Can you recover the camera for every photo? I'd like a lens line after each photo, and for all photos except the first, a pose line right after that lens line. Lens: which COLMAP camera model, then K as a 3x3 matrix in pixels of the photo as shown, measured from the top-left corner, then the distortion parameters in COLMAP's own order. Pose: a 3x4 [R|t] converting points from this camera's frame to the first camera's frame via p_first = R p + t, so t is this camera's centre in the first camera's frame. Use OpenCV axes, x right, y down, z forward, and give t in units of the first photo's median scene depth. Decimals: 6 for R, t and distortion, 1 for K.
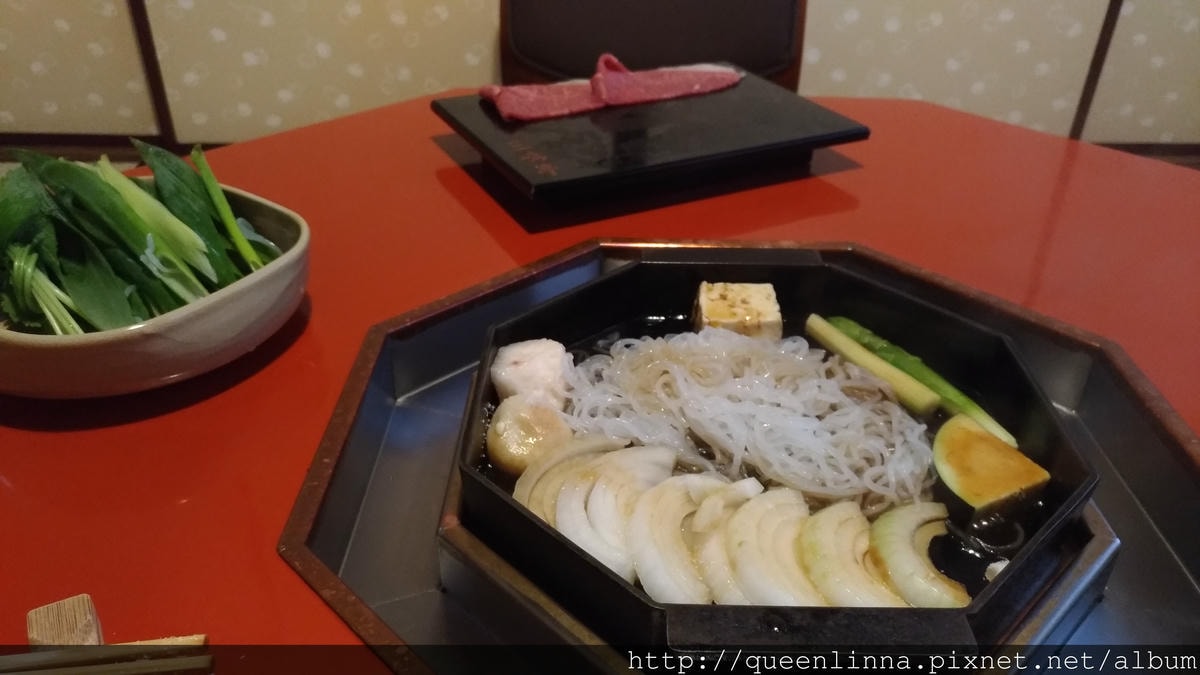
lens RADIAL K [[1036.3, 0, 618.0], [0, 1036.3, 342.7], [0, 0, 1]] dist [0.009569, 0.145327]
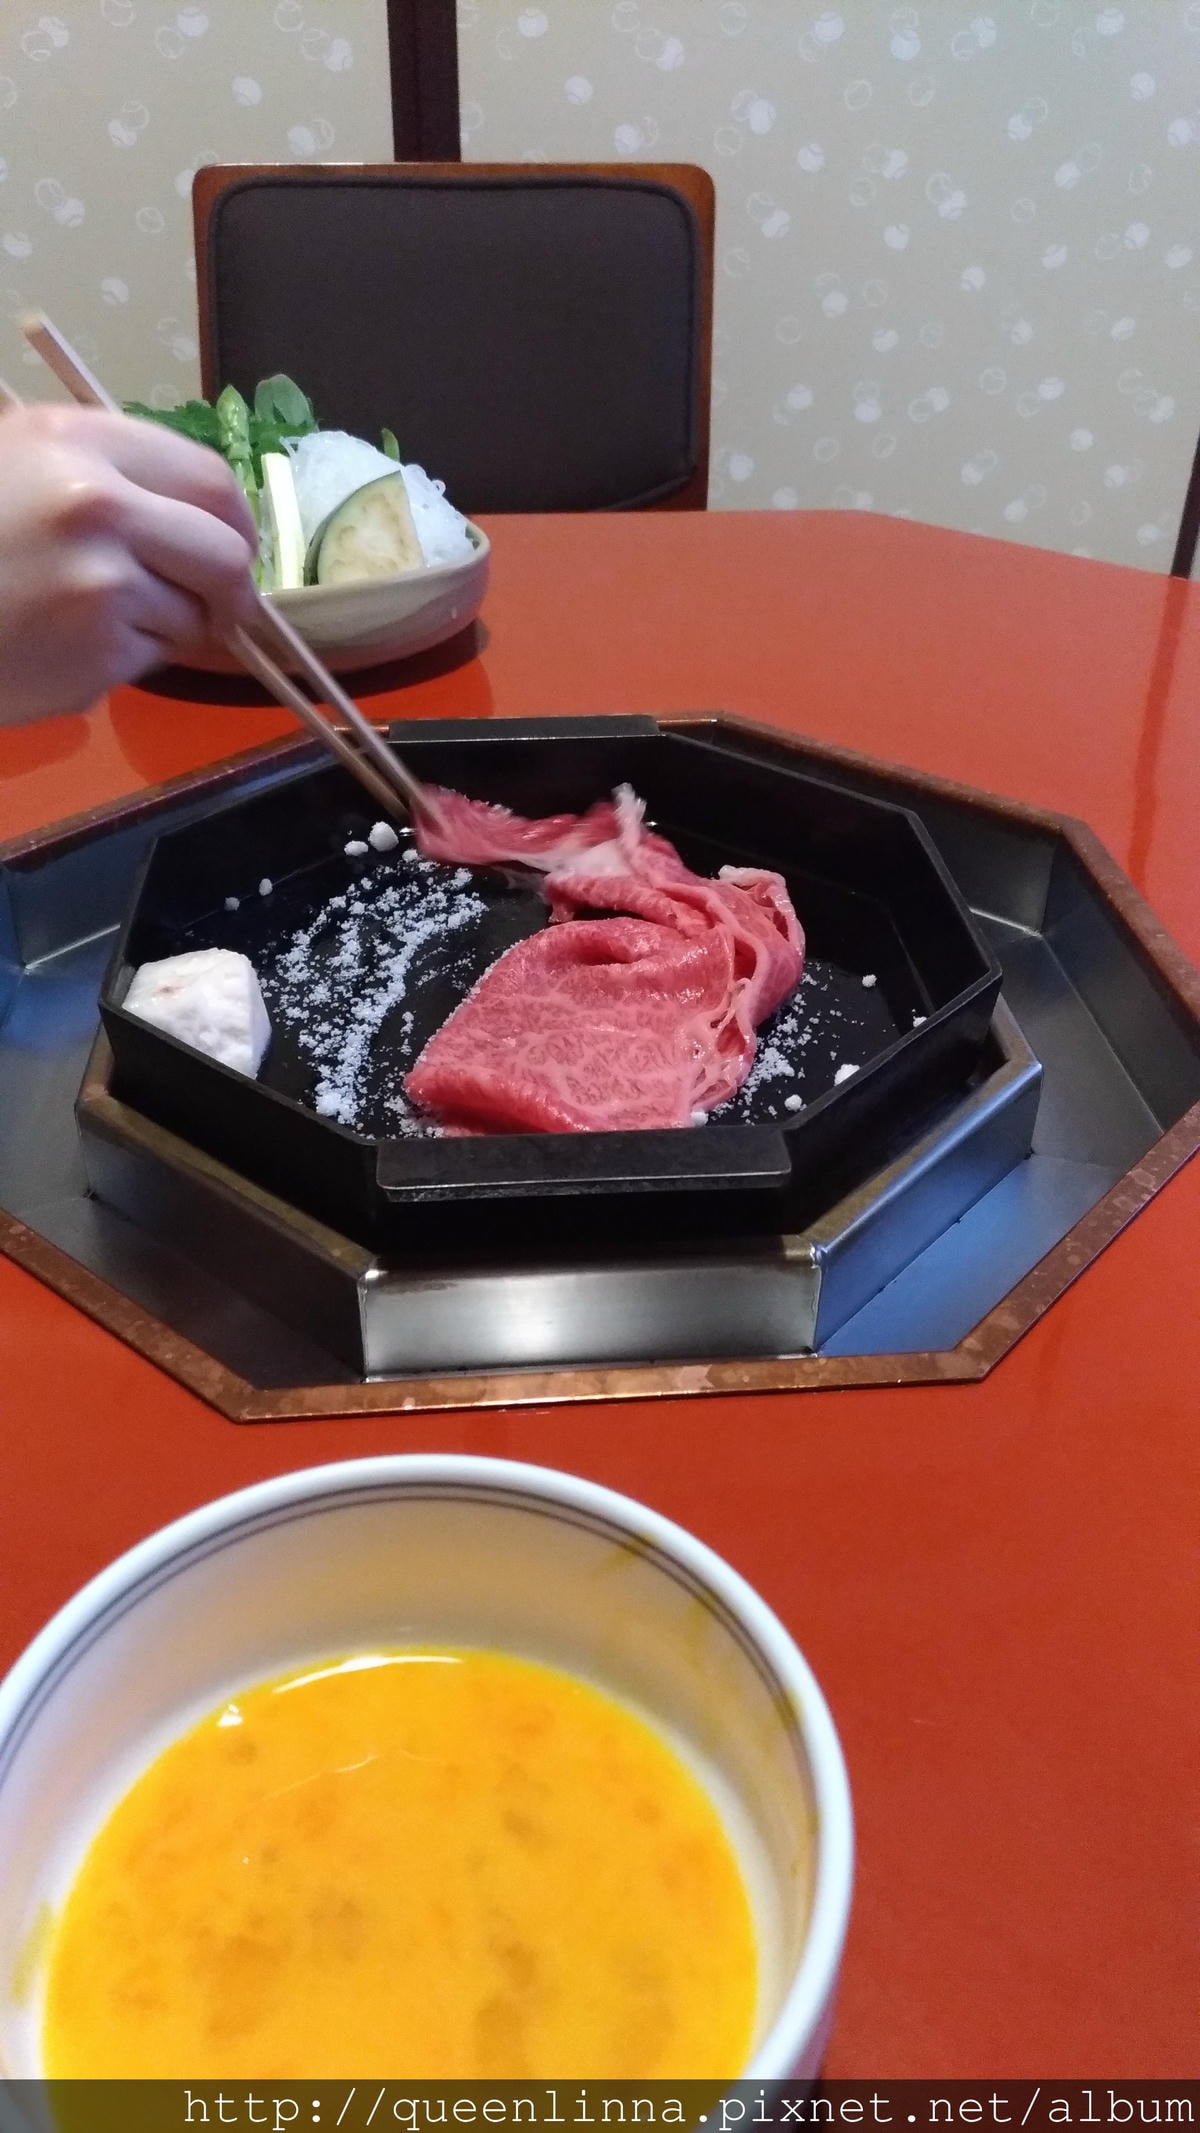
lens RADIAL K [[1818.0, 0, 593.8], [0, 1818.0, 1038.0], [0, 0, 1]] dist [0.081938, -0.008624]
pose [[0.996924, -0.057520, 0.053245, 0.064238], [0.056877, 0.998290, 0.013516, 0.081991], [-0.053931, -0.010446, 0.998490, -0.143427]]
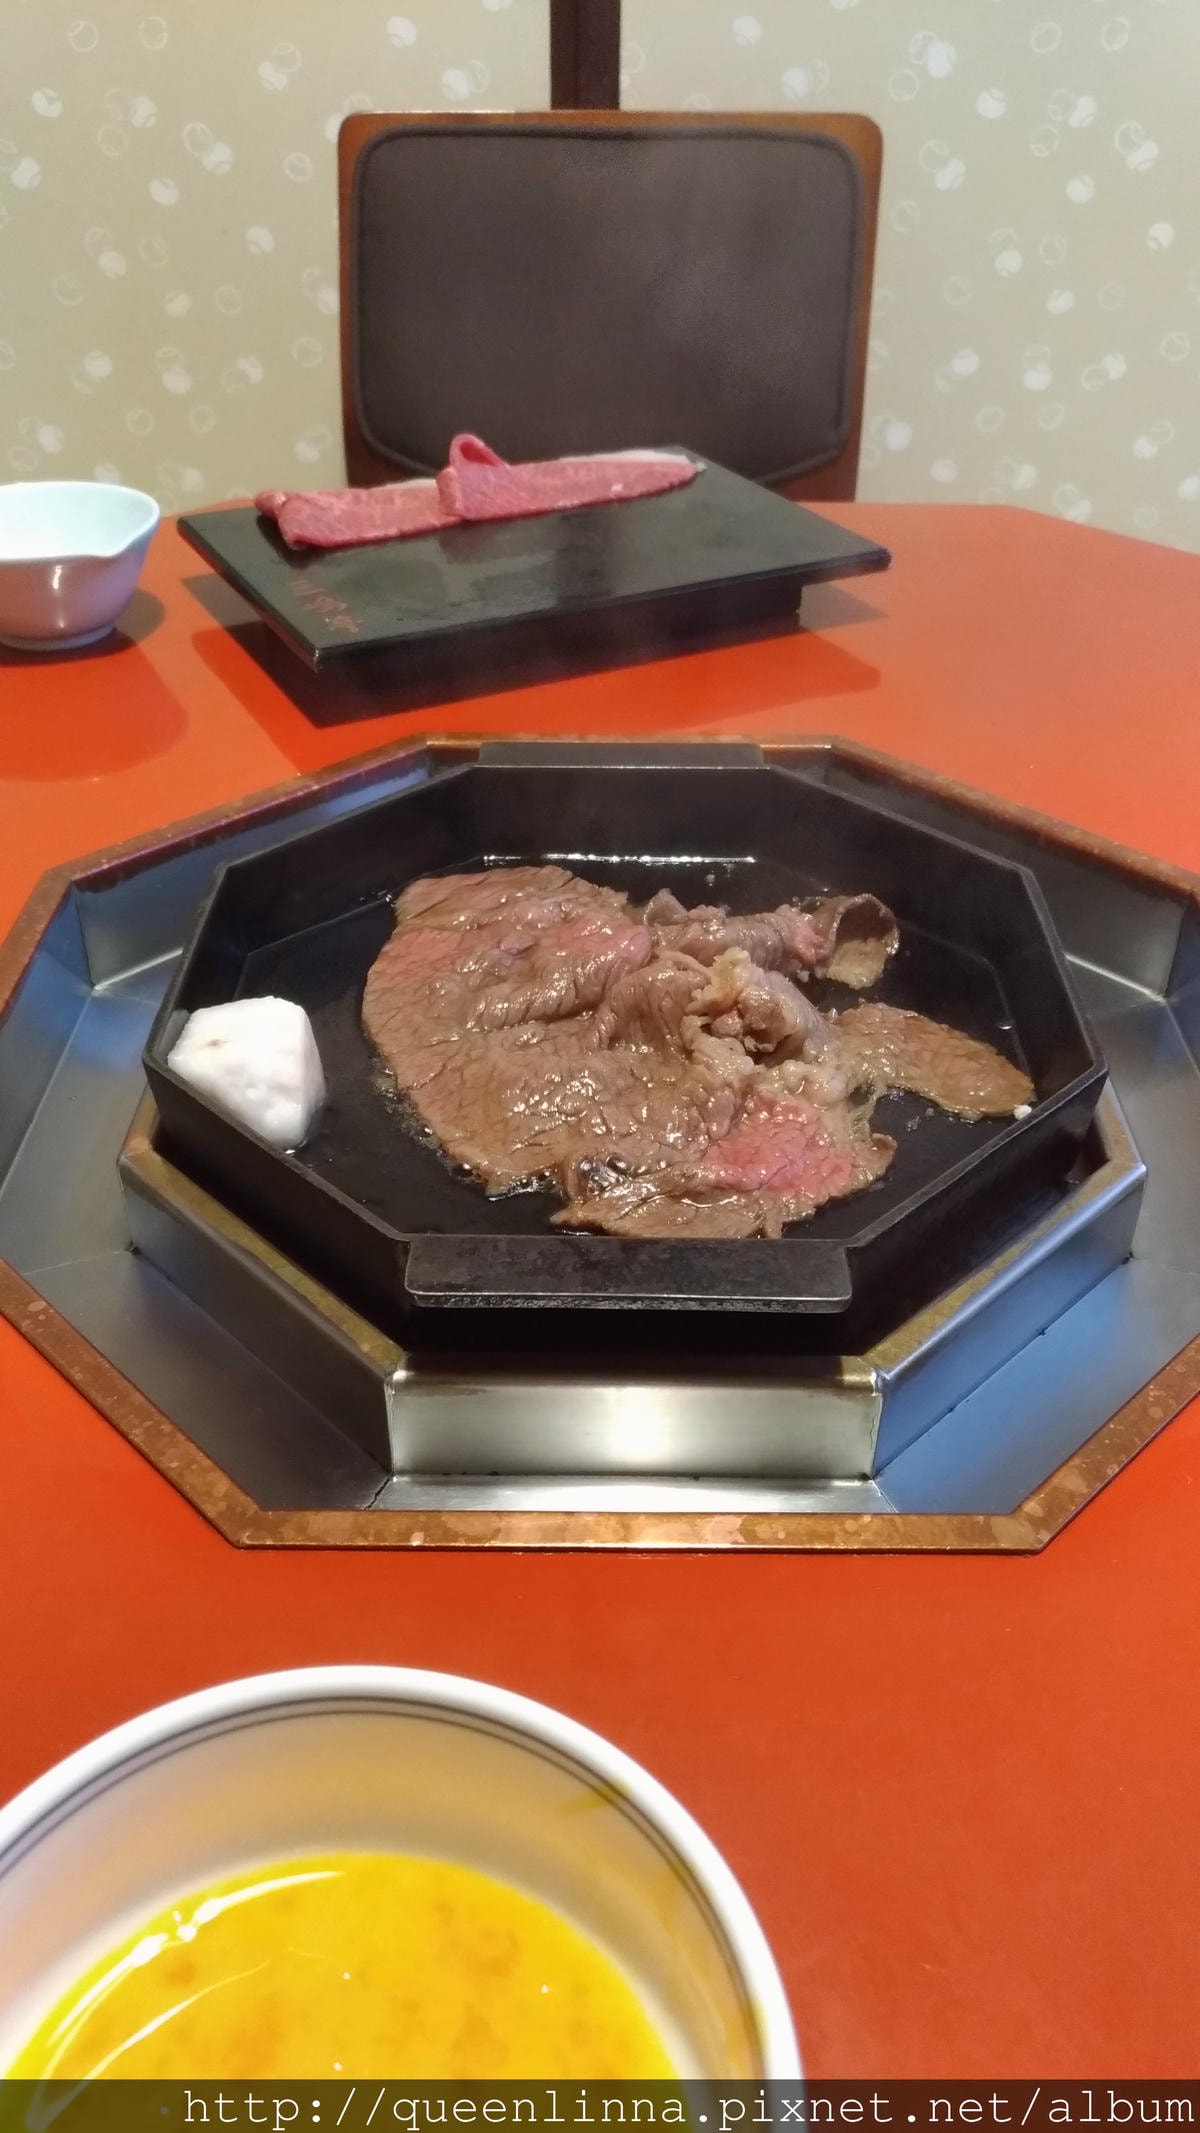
lens RADIAL K [[1842.0, 0, 600.0], [0, 1842.0, 1066.5], [0, 0, 1]] dist [0.009569, 0.145327]
pose [[0.999715, -0.010638, -0.021371, 0.095521], [0.011786, 0.998455, 0.054299, 0.035692], [0.020760, -0.054535, 0.998296, -0.104260]]
